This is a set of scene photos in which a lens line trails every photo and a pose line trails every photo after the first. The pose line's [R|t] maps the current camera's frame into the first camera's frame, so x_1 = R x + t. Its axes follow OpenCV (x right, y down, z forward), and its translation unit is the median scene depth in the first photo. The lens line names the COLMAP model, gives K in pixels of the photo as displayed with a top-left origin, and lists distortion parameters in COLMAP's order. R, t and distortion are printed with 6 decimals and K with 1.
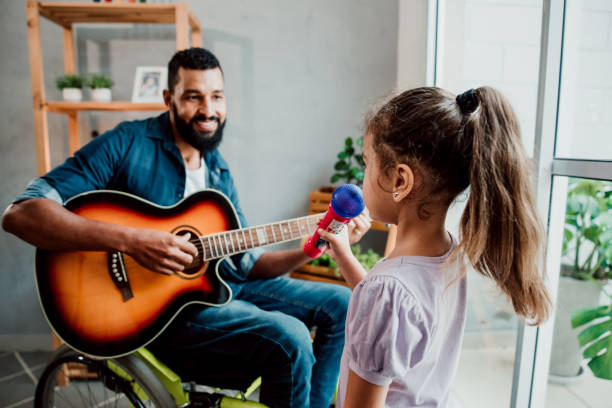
lens RADIAL K [[427.2, 0, 306.0], [0, 427.2, 204.0], [0, 0, 1]] dist [-0.034707, 0.000389]
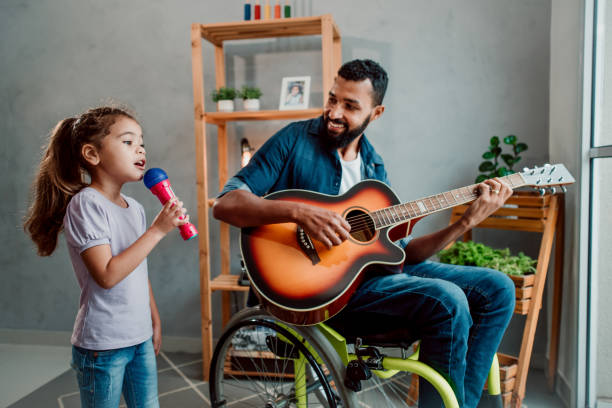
lens RADIAL K [[502.5, 0, 306.0], [0, 502.5, 204.0], [0, 0, 1]] dist [-0.000419, -0.000709]
pose [[0.969955, -0.006656, -0.243191, -0.041770], [-0.009678, 0.997779, -0.065908, 0.083157], [0.243090, 0.066282, 0.967737, -0.203103]]
